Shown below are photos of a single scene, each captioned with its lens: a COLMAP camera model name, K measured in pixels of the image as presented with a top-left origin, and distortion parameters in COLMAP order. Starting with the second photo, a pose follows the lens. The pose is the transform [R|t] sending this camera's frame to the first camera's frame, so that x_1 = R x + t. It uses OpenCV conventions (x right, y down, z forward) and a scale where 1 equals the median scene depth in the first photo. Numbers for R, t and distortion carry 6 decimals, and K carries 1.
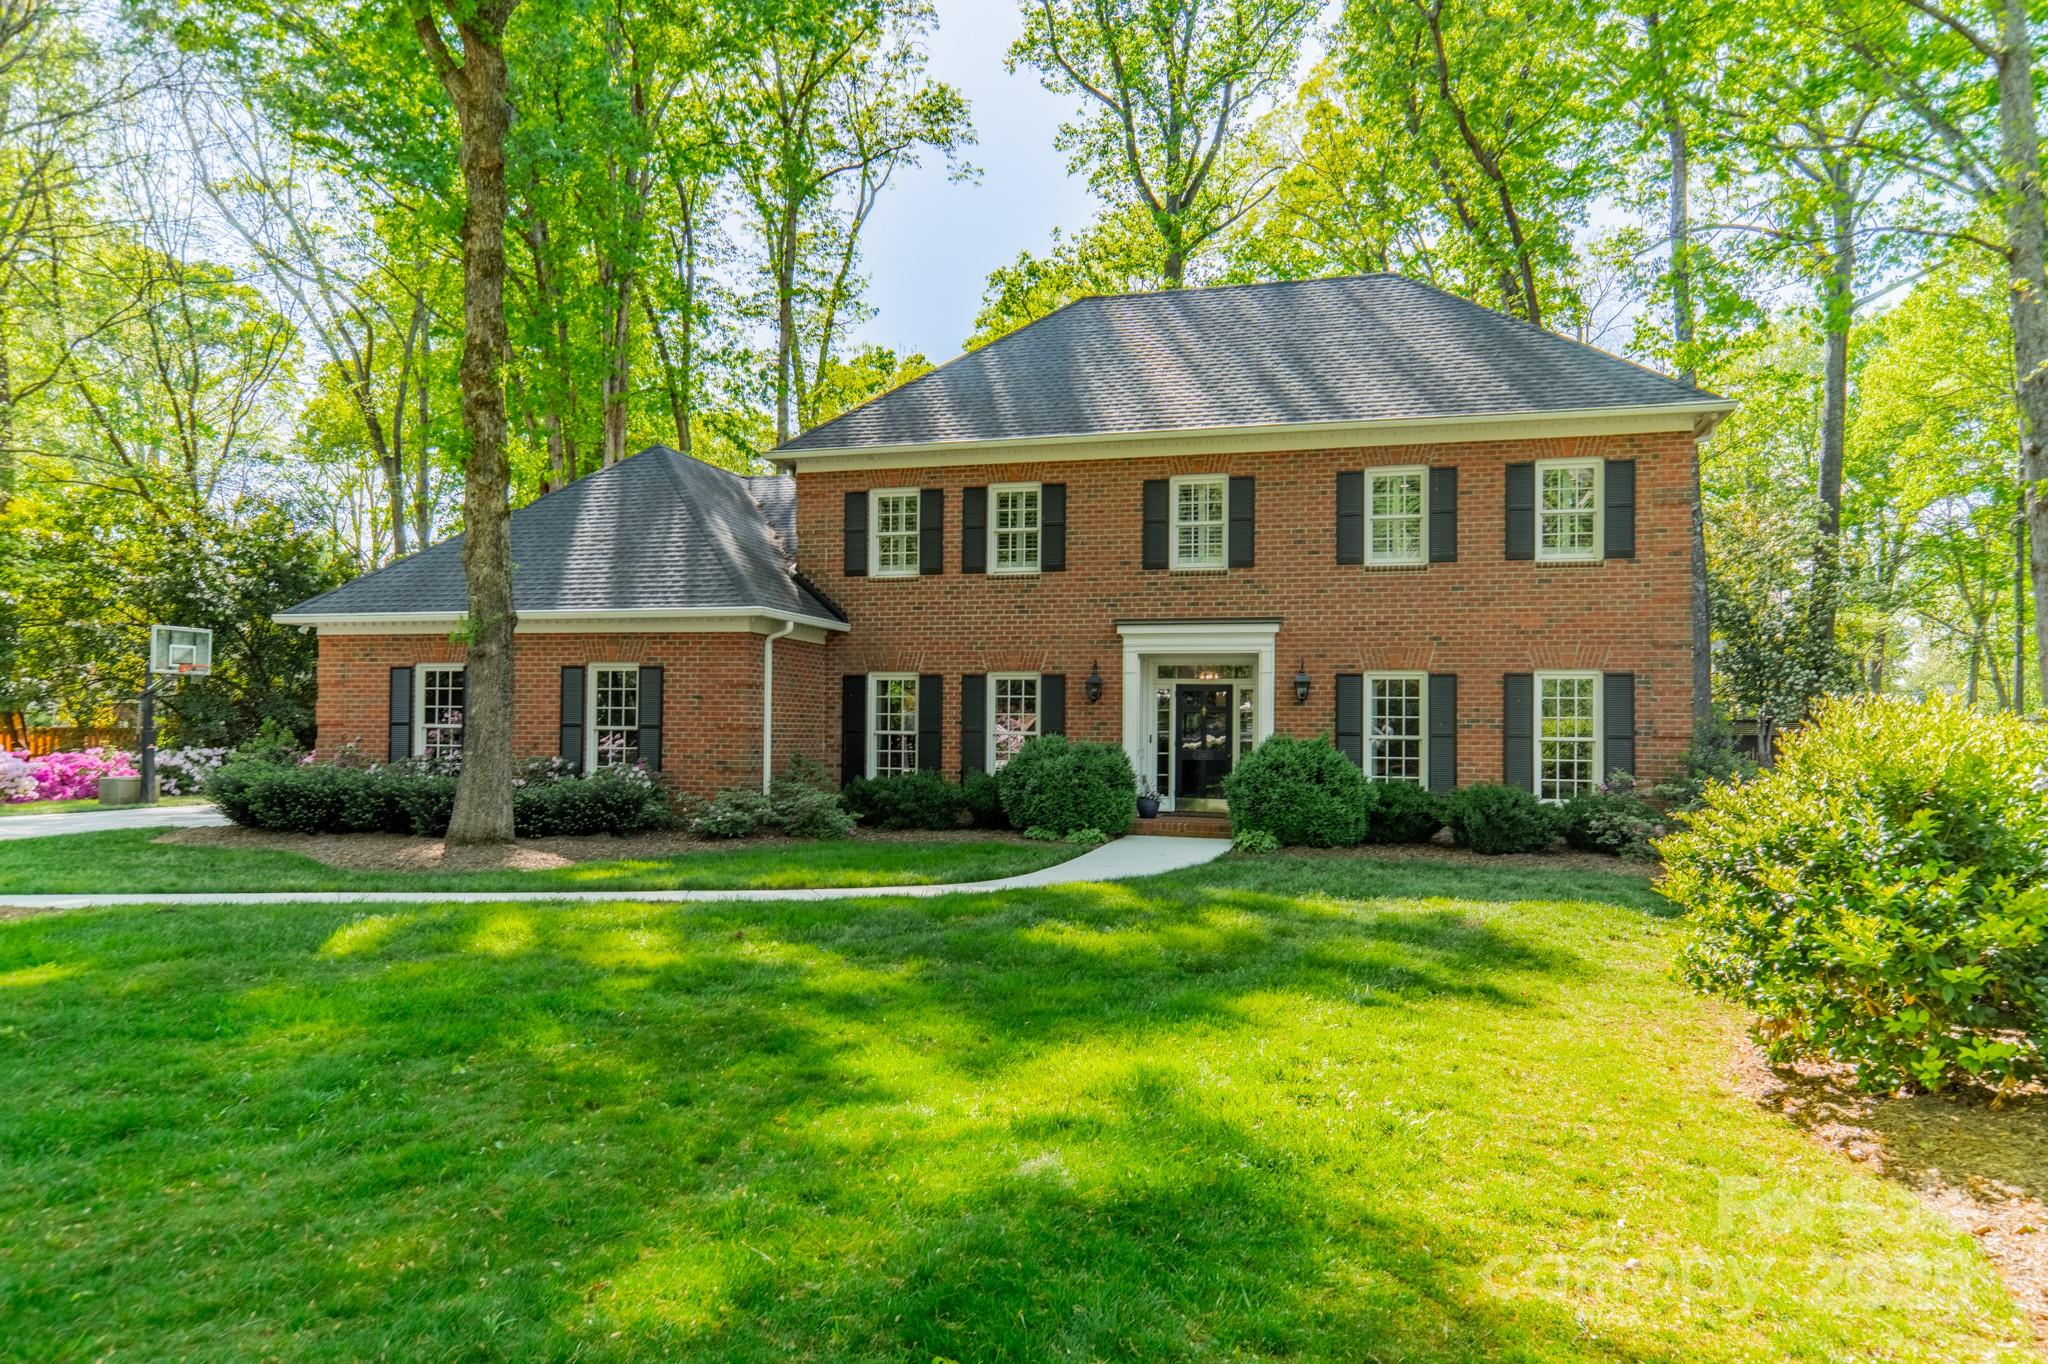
lens RADIAL K [[1701.2, 0, 1023.8], [0, 1701.2, 689.7], [0, 0, 1]] dist [0.096029, -0.000351]
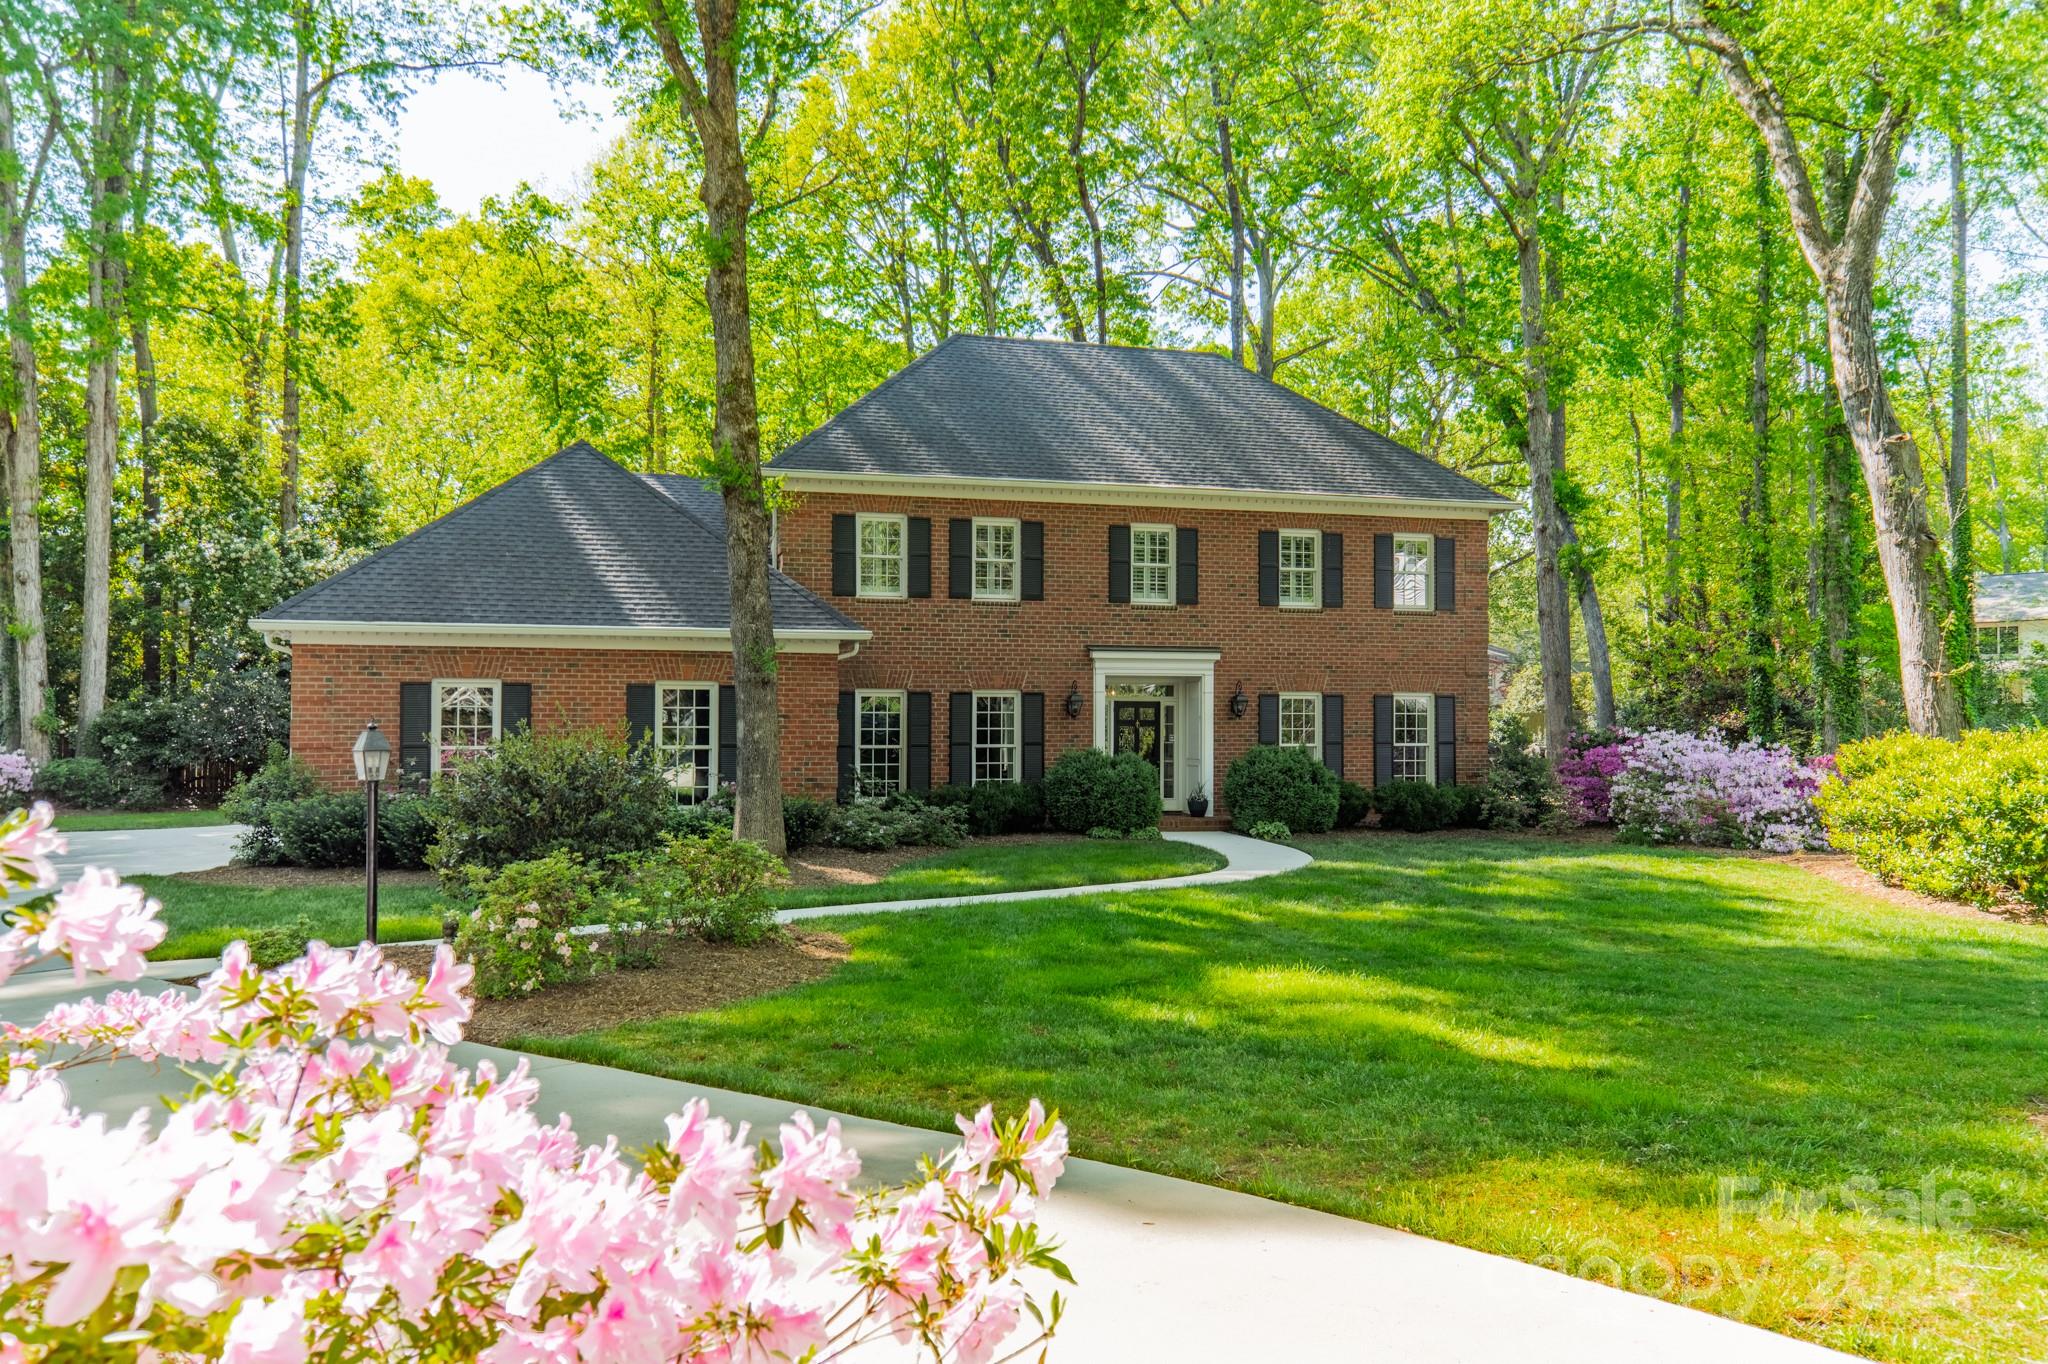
lens RADIAL K [[1520.2, 0, 1023.8], [0, 1520.2, 684.4], [0, 0, 1]] dist [-0.003114, 0.000179]
pose [[0.803918, 0.005052, 0.594718, -0.580555], [0.002592, 0.999925, -0.011998, -0.003193], [-0.594734, 0.011187, 0.803845, 0.210596]]
